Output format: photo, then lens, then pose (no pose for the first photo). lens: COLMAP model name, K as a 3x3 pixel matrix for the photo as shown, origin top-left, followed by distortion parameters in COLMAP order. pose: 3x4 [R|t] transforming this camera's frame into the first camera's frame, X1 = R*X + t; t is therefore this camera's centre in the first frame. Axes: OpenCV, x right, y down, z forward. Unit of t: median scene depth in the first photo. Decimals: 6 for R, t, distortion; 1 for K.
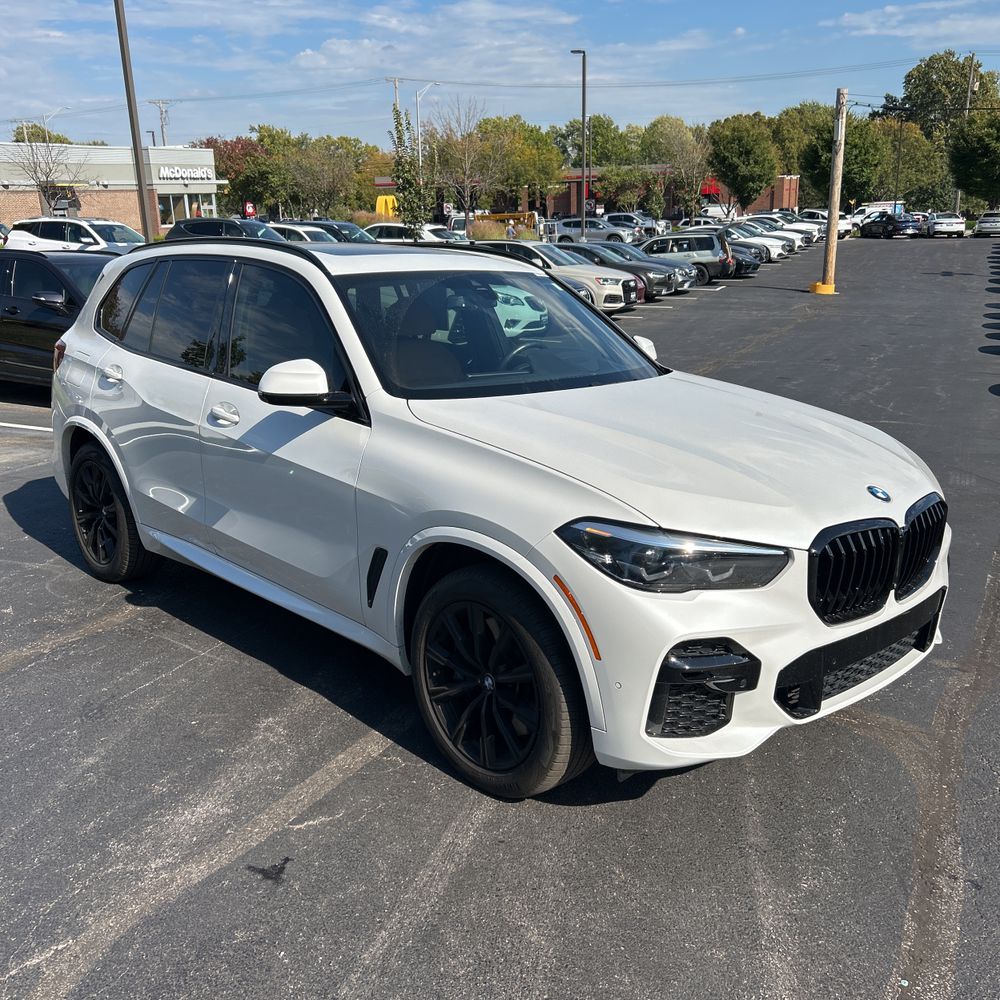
lens RADIAL K [[1022.1, 0, 476.4], [0, 1022.1, 500.0], [0, 0, 1]] dist [0.012007, 0.008581]
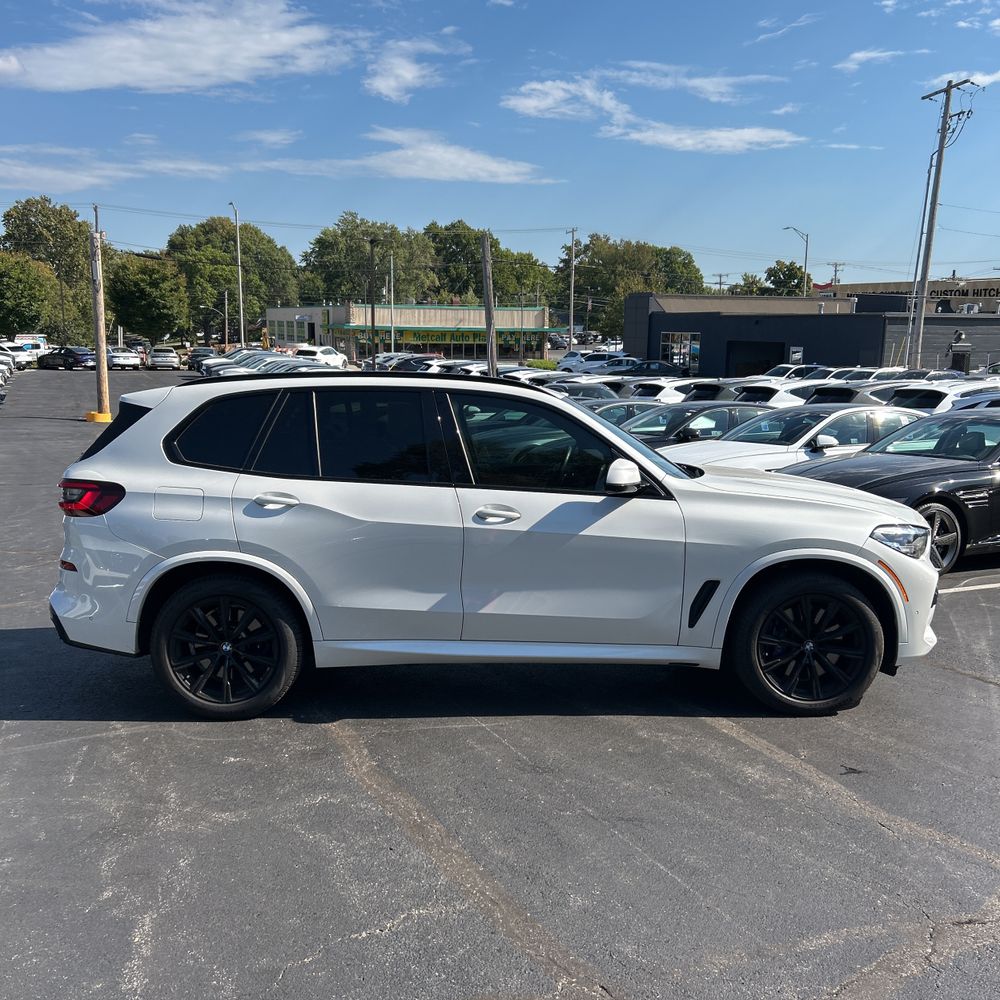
lens RADIAL K [[1025.1, 0, 490.5], [0, 1025.1, 500.5], [0, 0, 1]] dist [0.104004, -0.203733]
pose [[0.665214, -0.086557, 0.741619, -0.181540], [0.178369, 0.982922, -0.045272, -0.007129], [-0.725034, 0.162397, 0.669292, 0.030553]]
